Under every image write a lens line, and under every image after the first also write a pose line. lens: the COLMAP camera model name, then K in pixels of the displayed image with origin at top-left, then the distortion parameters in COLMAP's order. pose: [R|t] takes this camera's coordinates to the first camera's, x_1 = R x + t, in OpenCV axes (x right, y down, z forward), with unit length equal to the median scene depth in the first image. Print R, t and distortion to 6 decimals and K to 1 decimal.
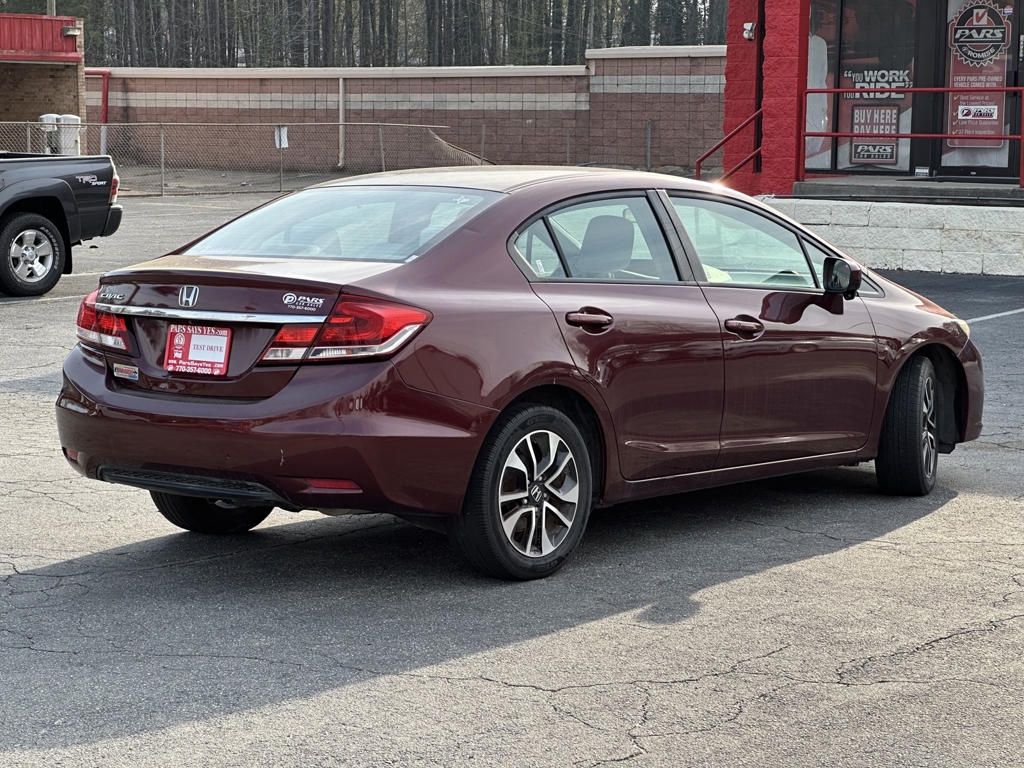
lens RADIAL K [[2320.6, 0, 512.0], [0, 2320.6, 384.0], [0, 0, 1]] dist [-0.108290, 0.311380]
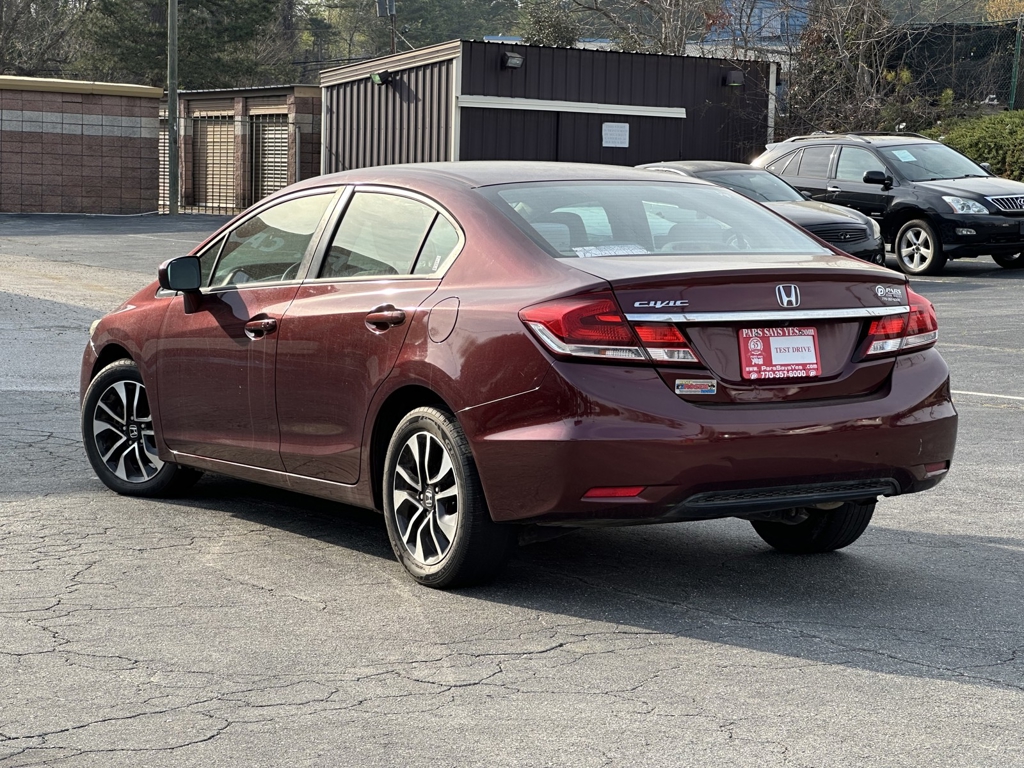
lens RADIAL K [[2320.6, 0, 512.0], [0, 2320.6, 384.0], [0, 0, 1]] dist [-0.108290, 0.311380]
pose [[0.324407, -0.074920, 0.942946, -1.063944], [0.087995, 0.994926, 0.048776, -0.057972], [-0.941816, 0.067151, 0.329353, 0.800079]]
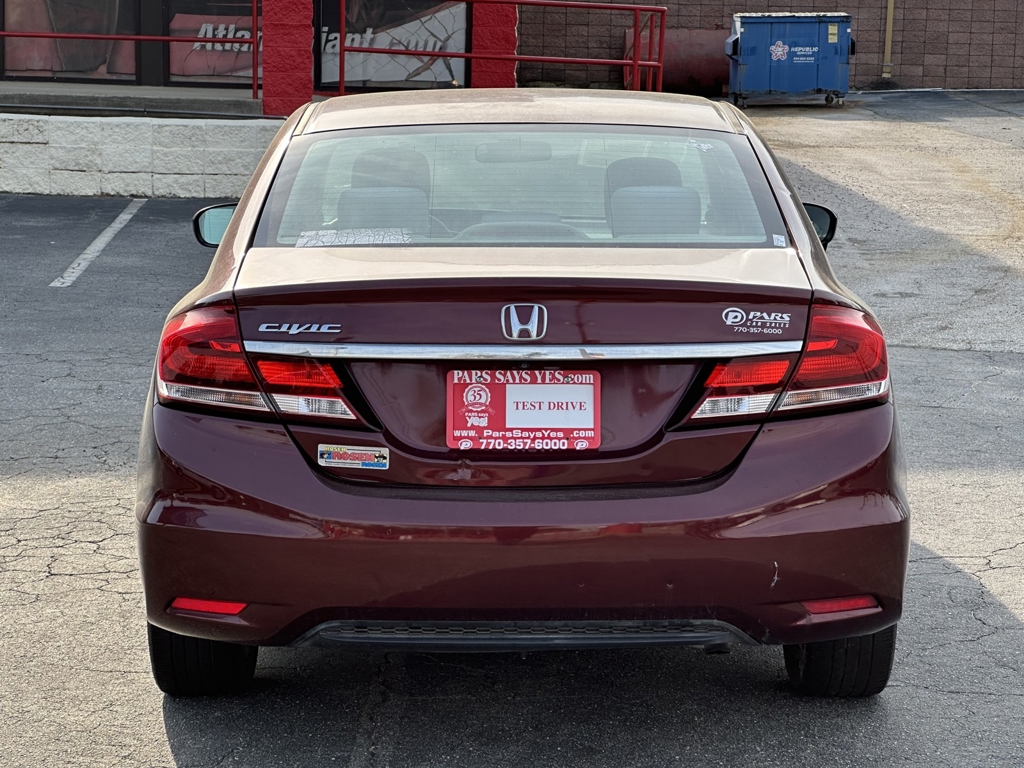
lens RADIAL K [[2320.6, 0, 512.0], [0, 2320.6, 384.0], [0, 0, 1]] dist [-0.108290, 0.311380]
pose [[0.765367, -0.081731, 0.638383, -0.522607], [0.060528, 0.996648, 0.055030, -0.054905], [-0.640741, -0.003478, 0.767749, 0.547610]]
